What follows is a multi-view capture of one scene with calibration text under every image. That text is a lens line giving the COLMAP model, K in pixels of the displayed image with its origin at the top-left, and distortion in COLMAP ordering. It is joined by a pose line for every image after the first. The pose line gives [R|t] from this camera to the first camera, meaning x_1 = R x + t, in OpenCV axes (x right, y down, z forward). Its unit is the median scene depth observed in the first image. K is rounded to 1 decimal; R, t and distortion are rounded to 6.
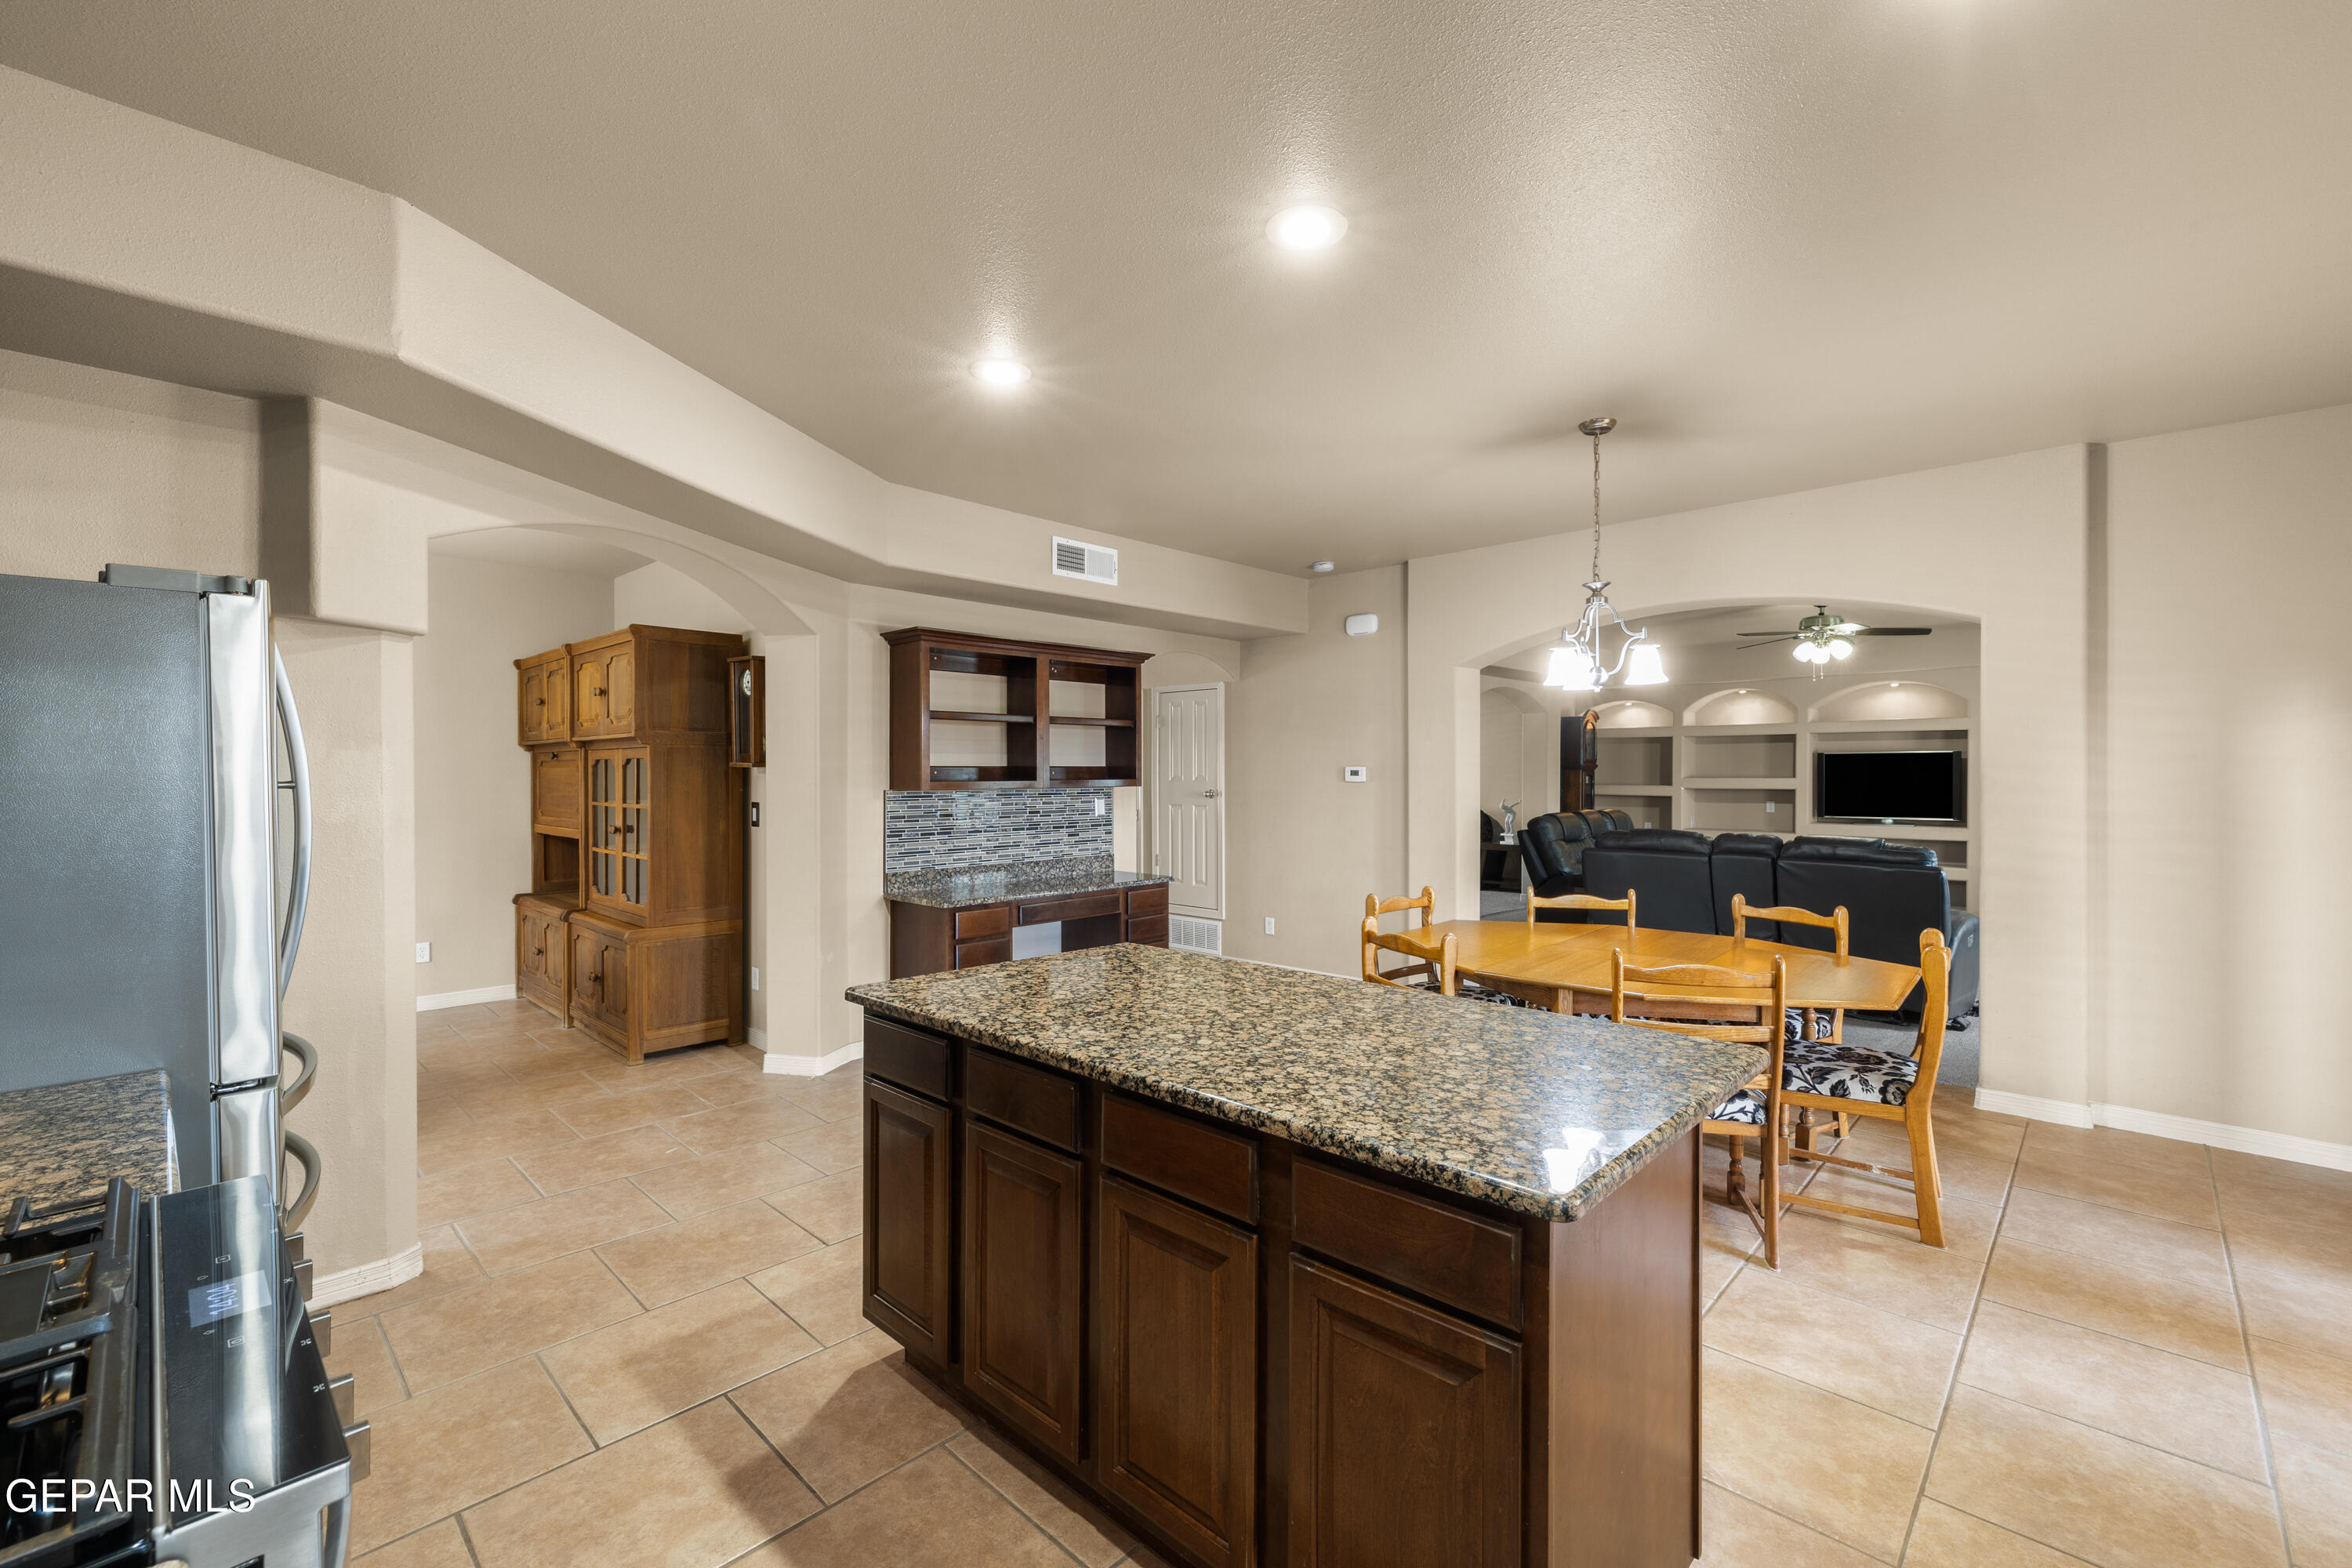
lens RADIAL K [[989.5, 0, 1176.0], [0, 989.5, 784.0], [0, 0, 1]] dist [-0.000030, 0.000012]
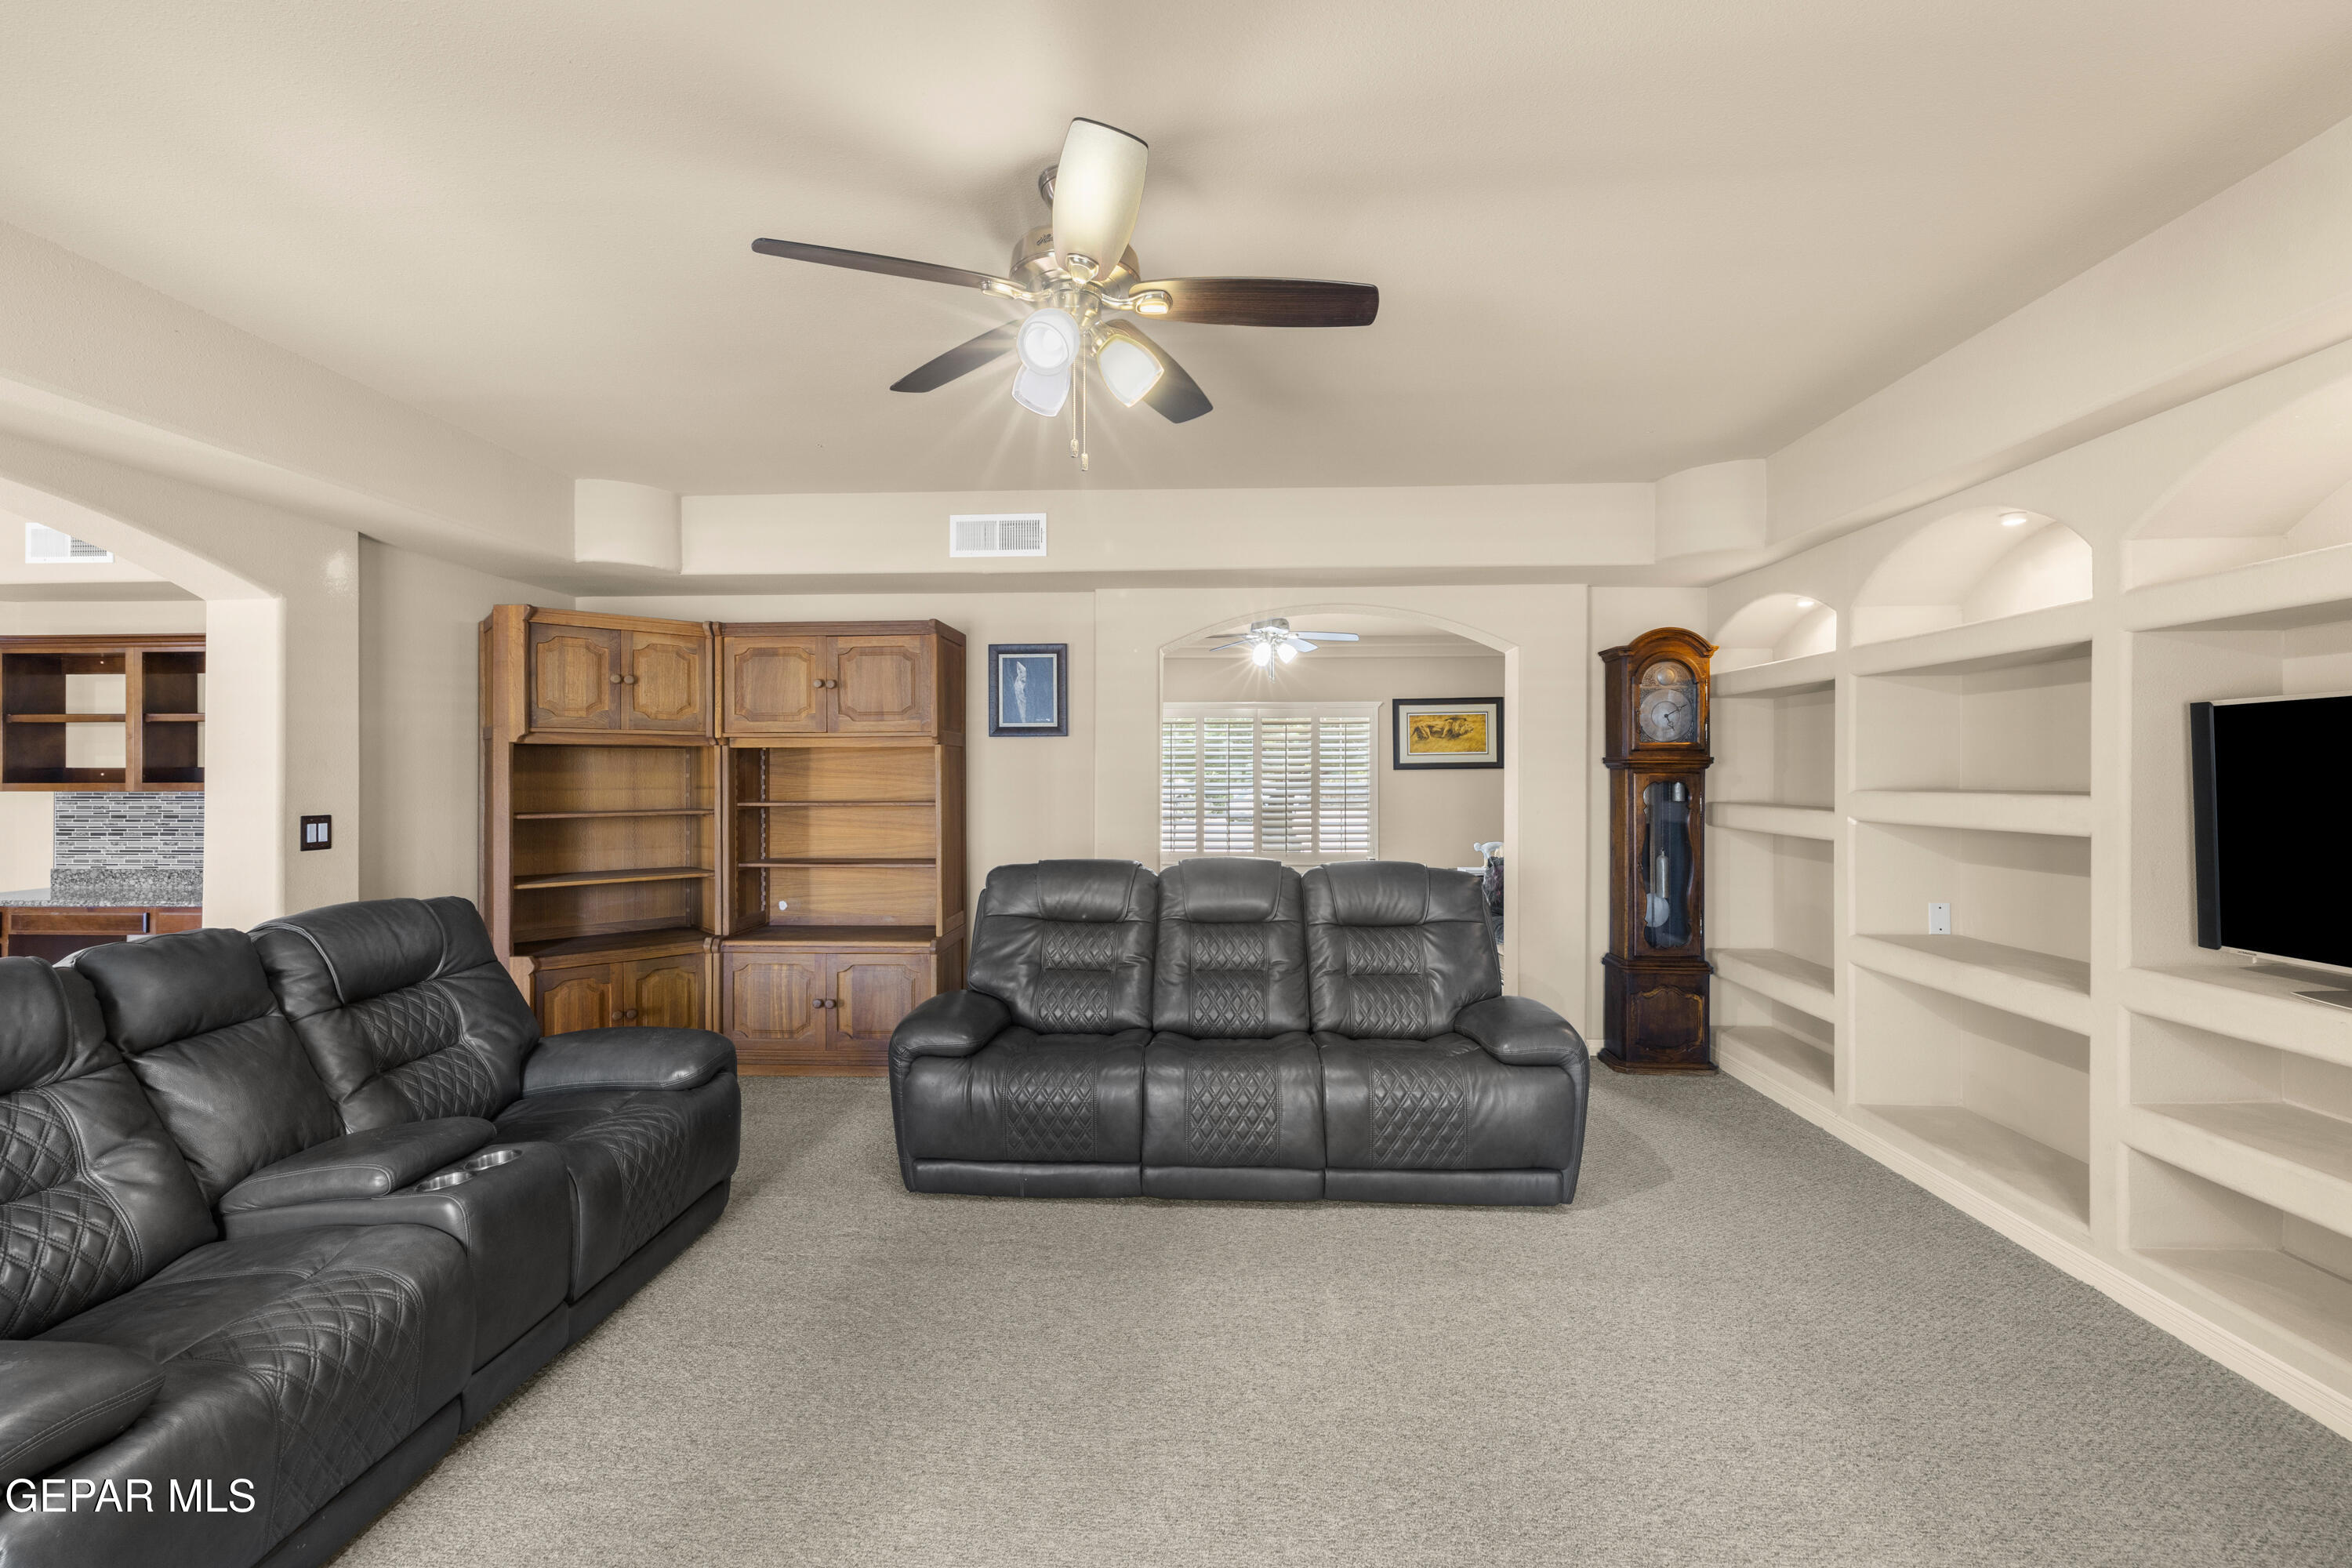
lens RADIAL K [[989.5, 0, 1176.0], [0, 989.5, 784.0], [0, 0, 1]] dist [-0.000030, 0.000012]
pose [[0.655381, 0.009472, -0.755239, 1.219700], [-0.008135, 0.999952, 0.005481, -0.015673], [0.755255, 0.002552, 0.655426, 1.138088]]
